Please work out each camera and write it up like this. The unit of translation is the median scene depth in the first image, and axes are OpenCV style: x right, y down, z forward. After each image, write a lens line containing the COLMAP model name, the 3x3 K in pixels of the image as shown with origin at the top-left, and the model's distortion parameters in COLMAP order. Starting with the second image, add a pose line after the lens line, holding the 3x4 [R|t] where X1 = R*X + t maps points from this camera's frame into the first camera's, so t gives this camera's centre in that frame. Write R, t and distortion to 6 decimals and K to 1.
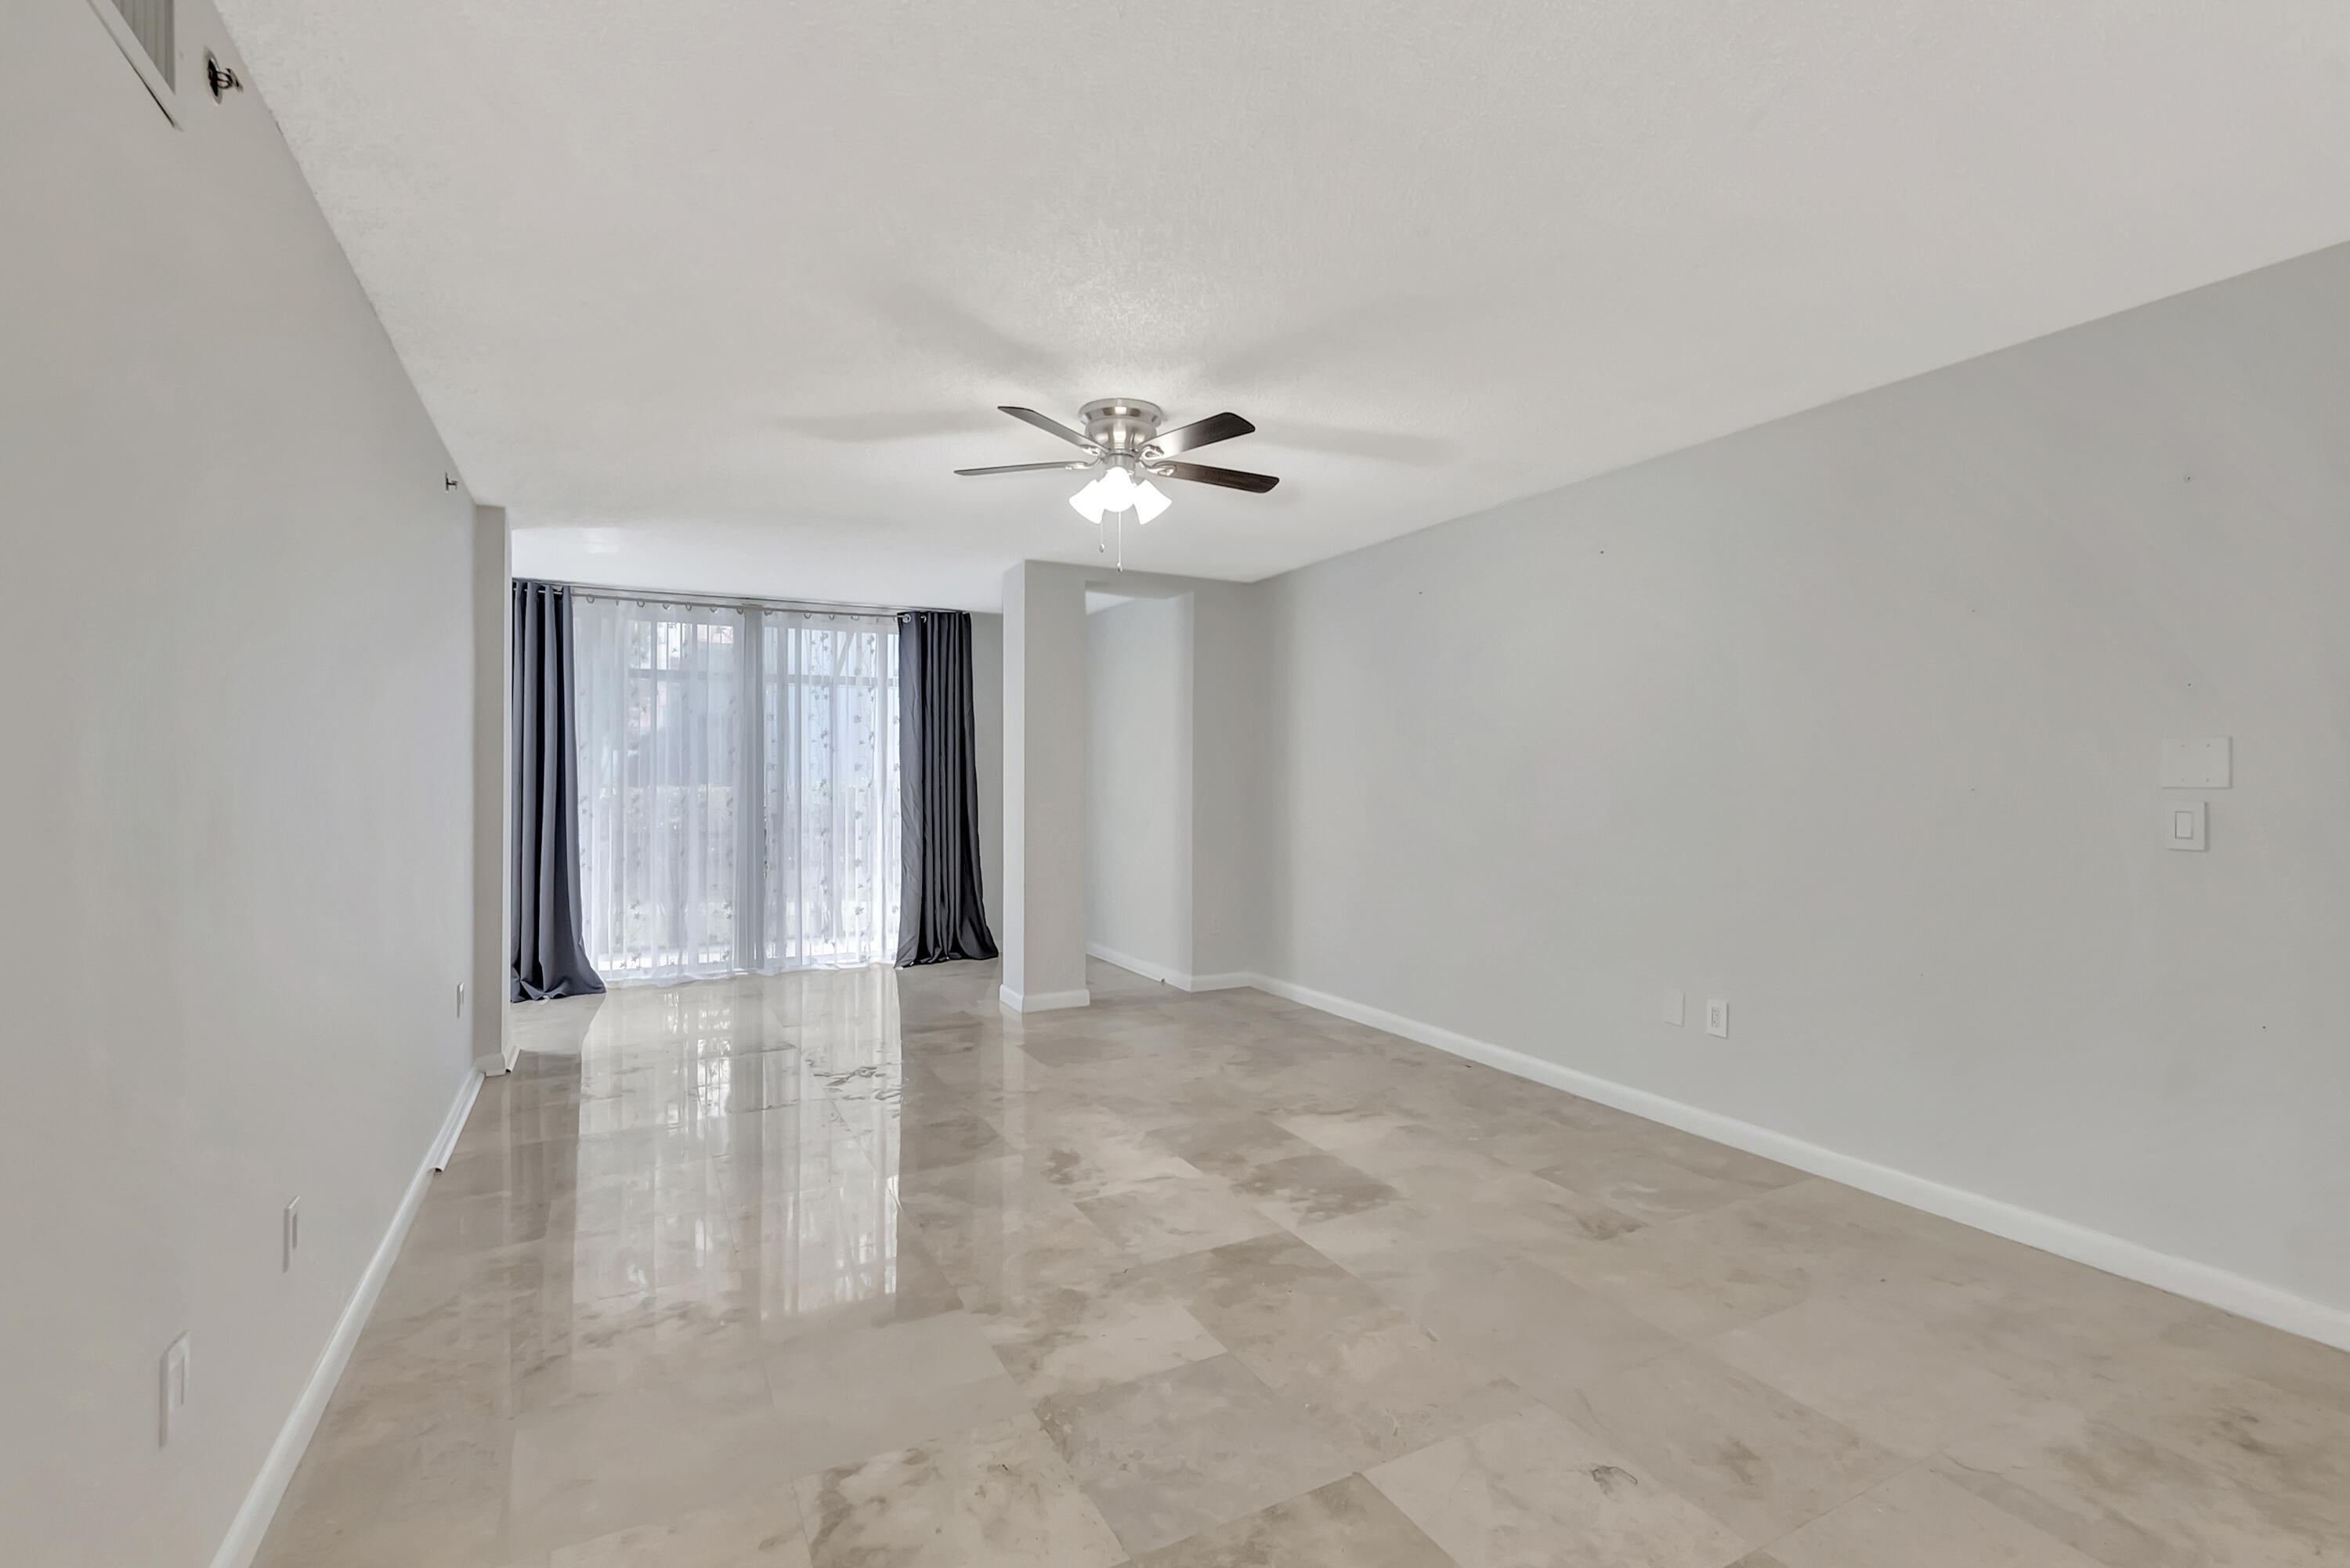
lens RADIAL K [[1068.4, 0, 1201.4], [0, 1068.4, 770.2], [0, 0, 1]] dist [-0.003870, -0.000799]
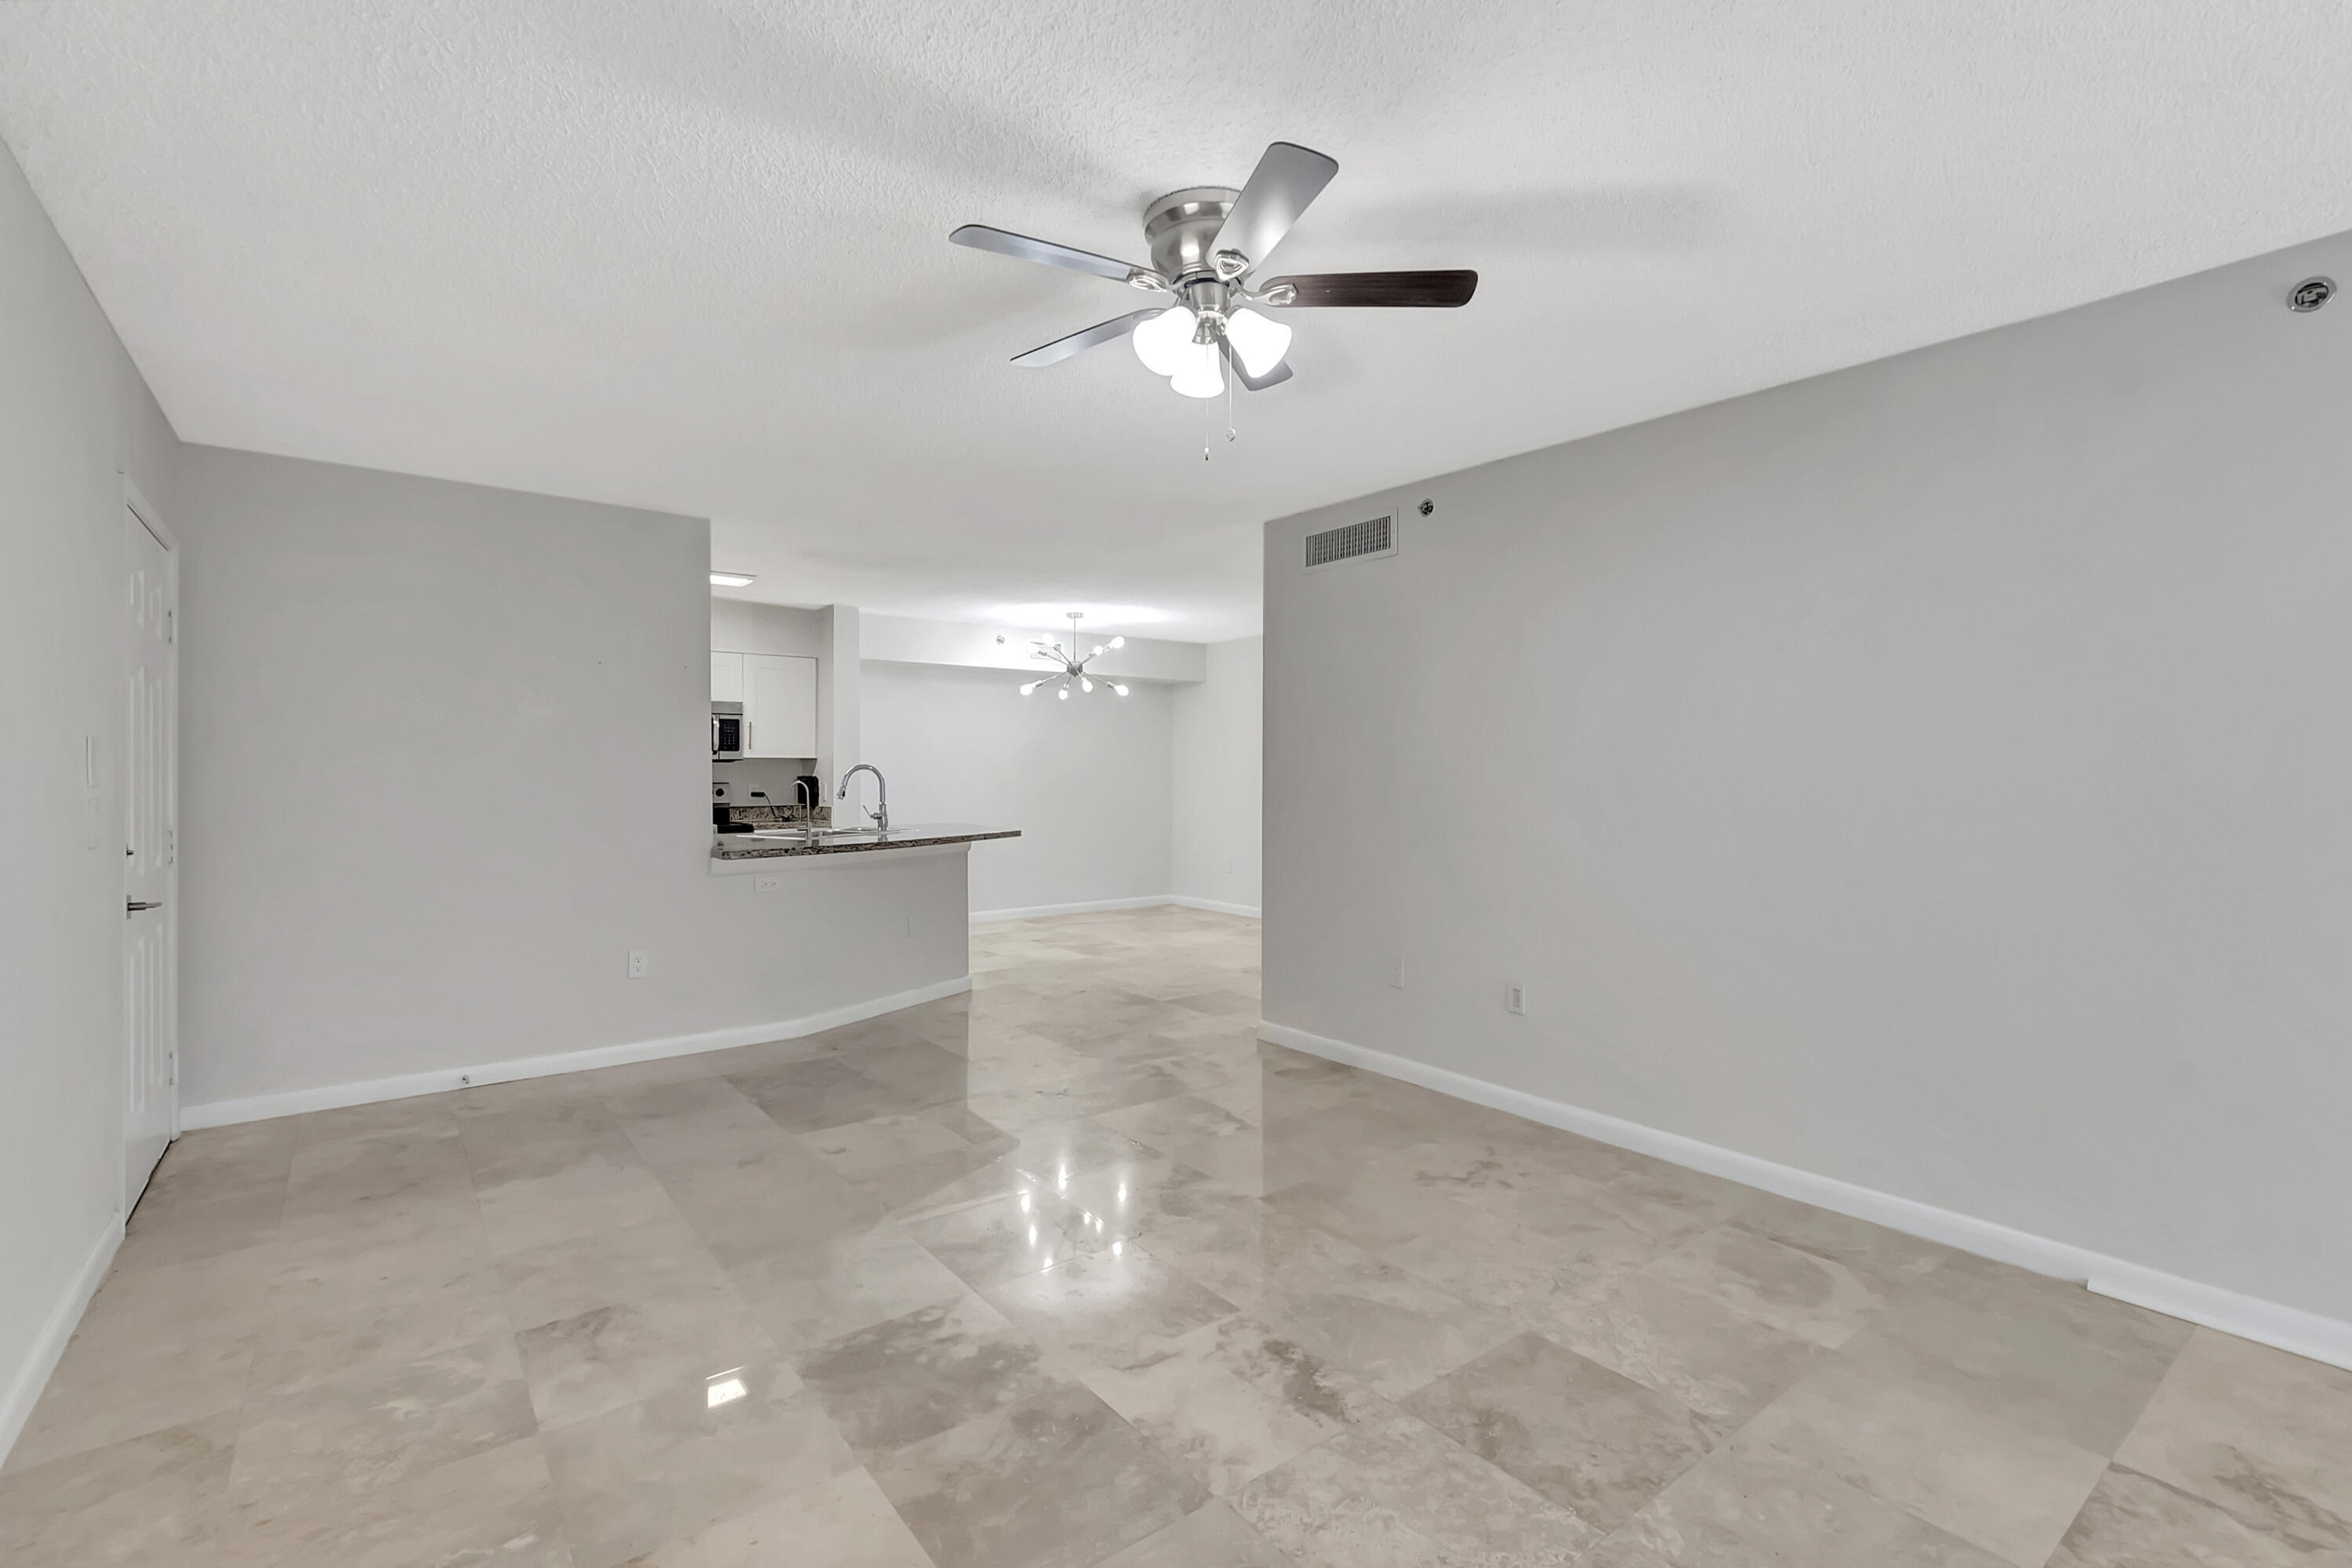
lens RADIAL K [[1053.0, 0, 1145.8], [0, 1053.0, 772.7], [0, 0, 1]] dist [0.000909, -0.000384]
pose [[-0.992834, 0.005690, -0.119366, 0.038771], [0.006255, 0.999971, -0.004355, 0.011214], [0.119338, -0.005070, -0.992841, 1.714325]]
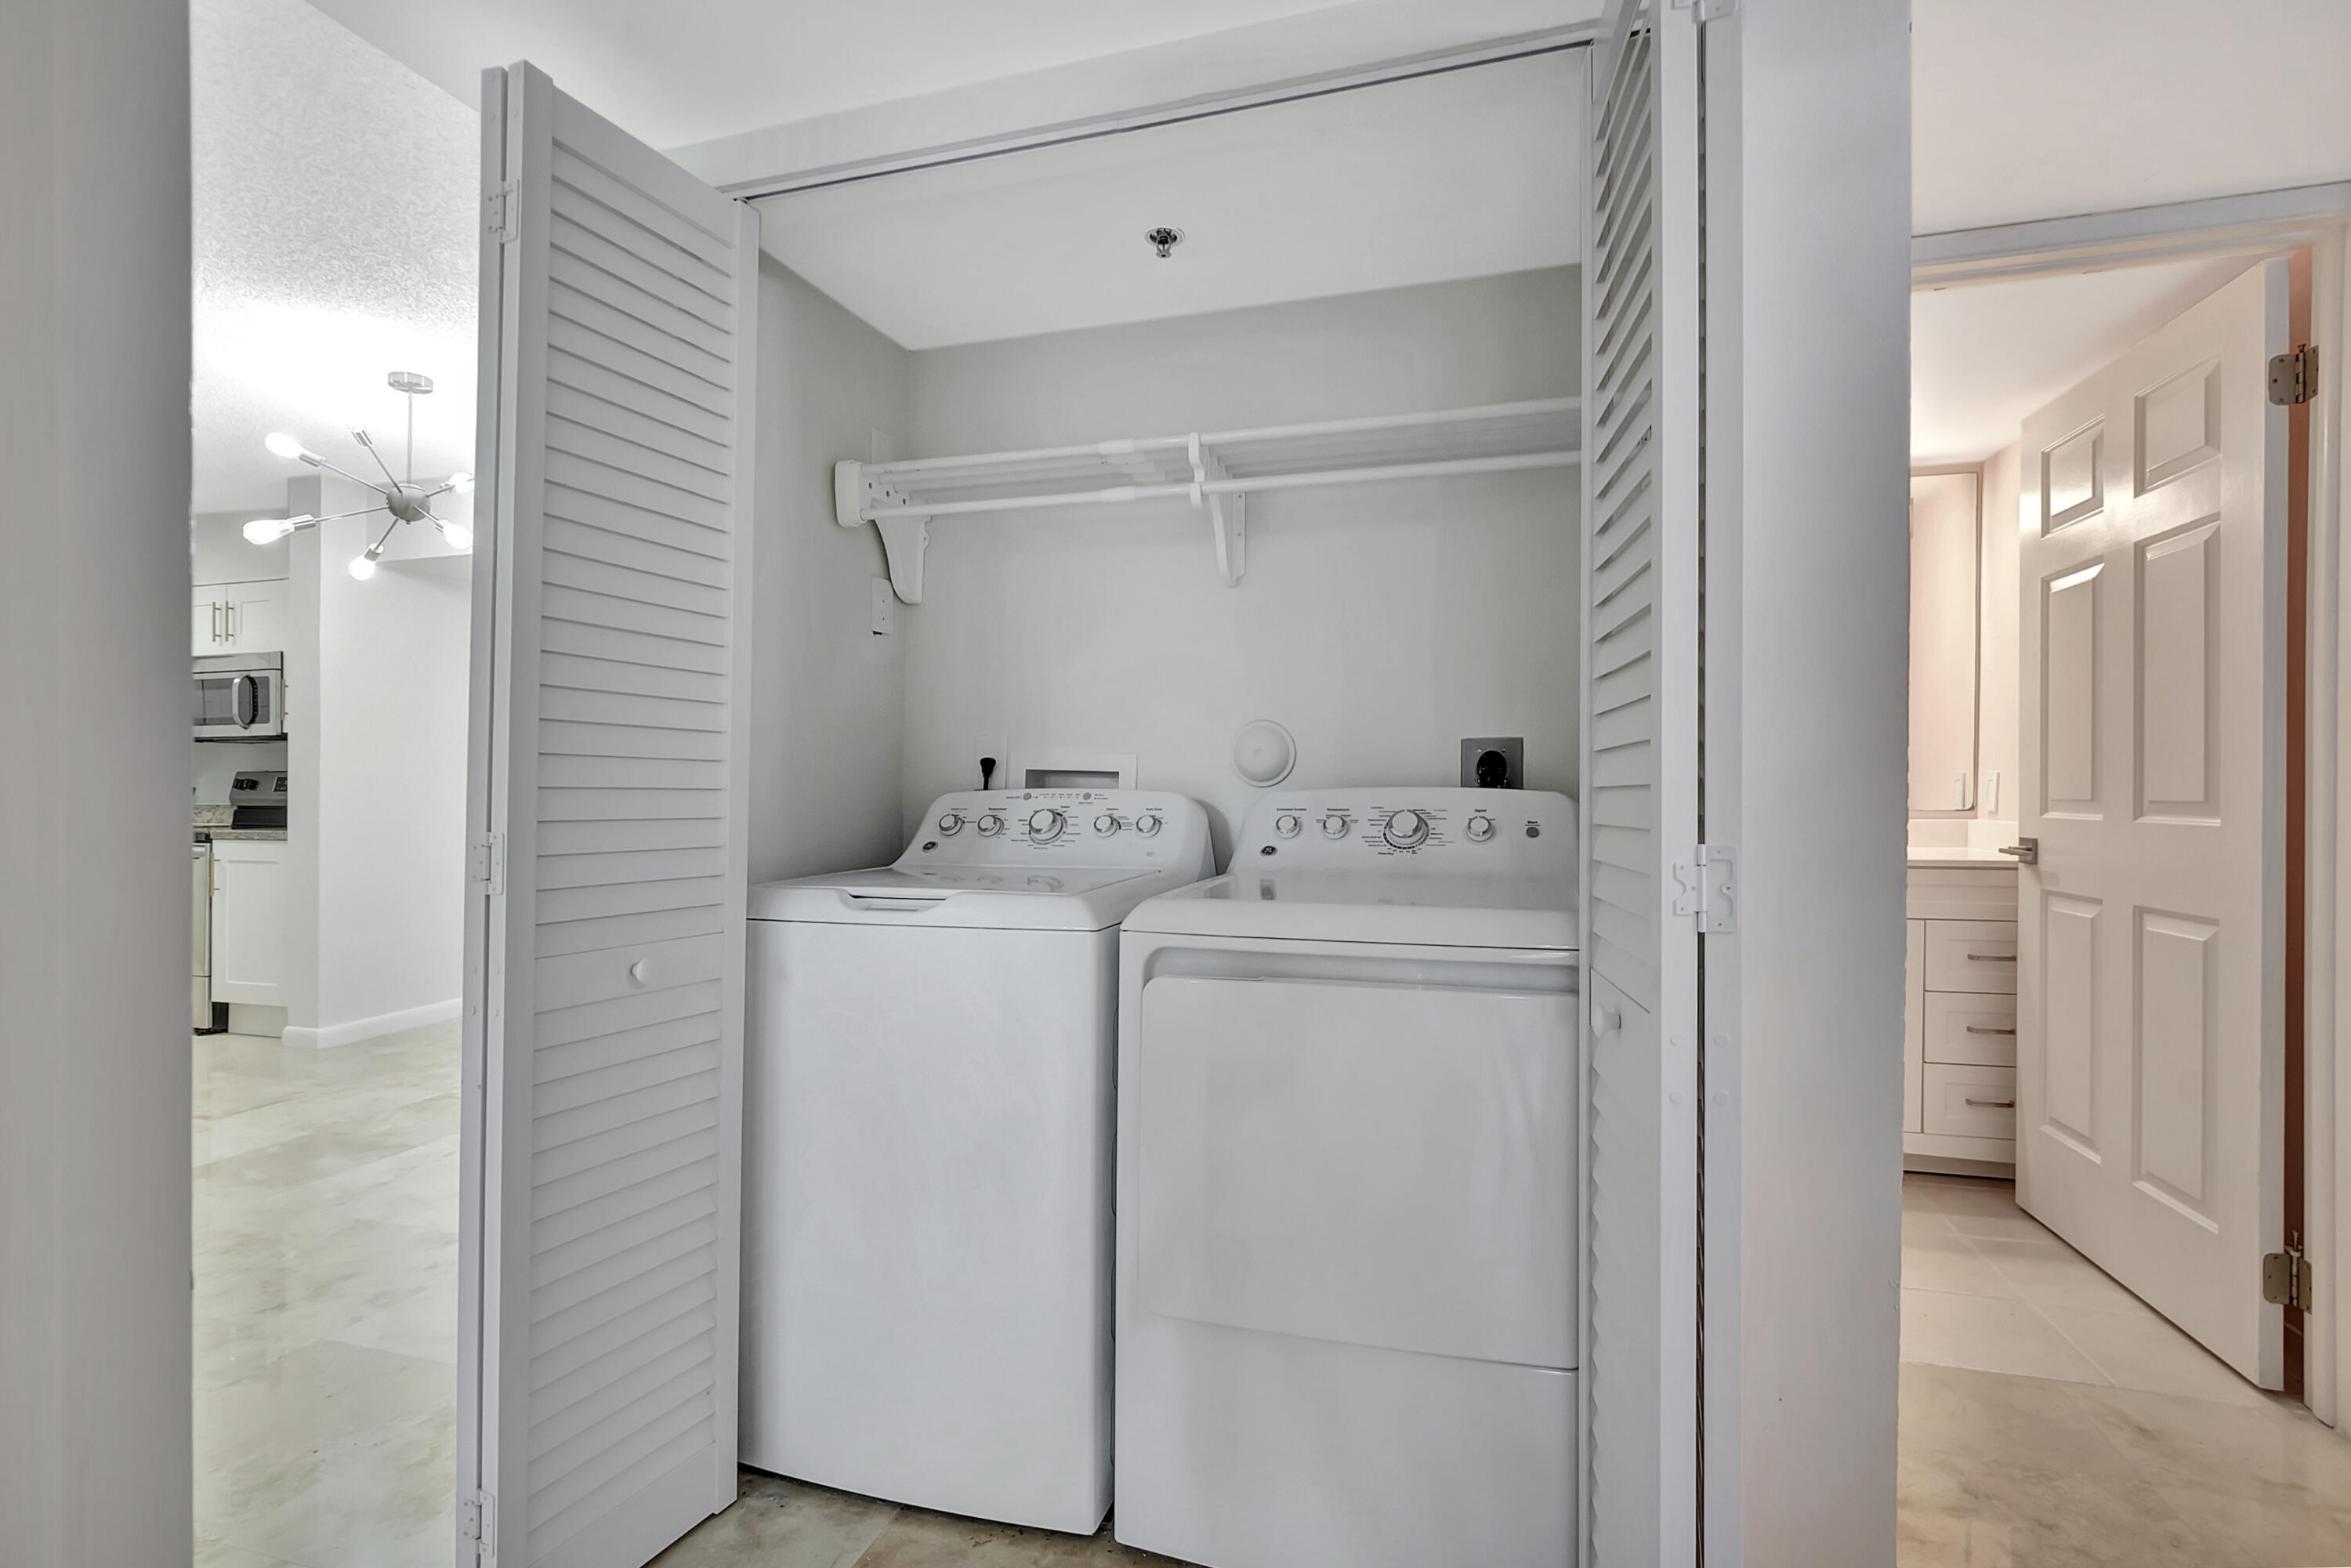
lens RADIAL K [[1058.2, 0, 1158.9], [0, 1058.2, 786.0], [0, 0, 1]] dist [-0.005429, -0.000537]
pose [[-0.694720, 0.006615, 0.719250, -1.382818], [-0.003680, 0.999912, -0.012751, 0.056620], [-0.719271, -0.011505, -0.694635, -0.507053]]
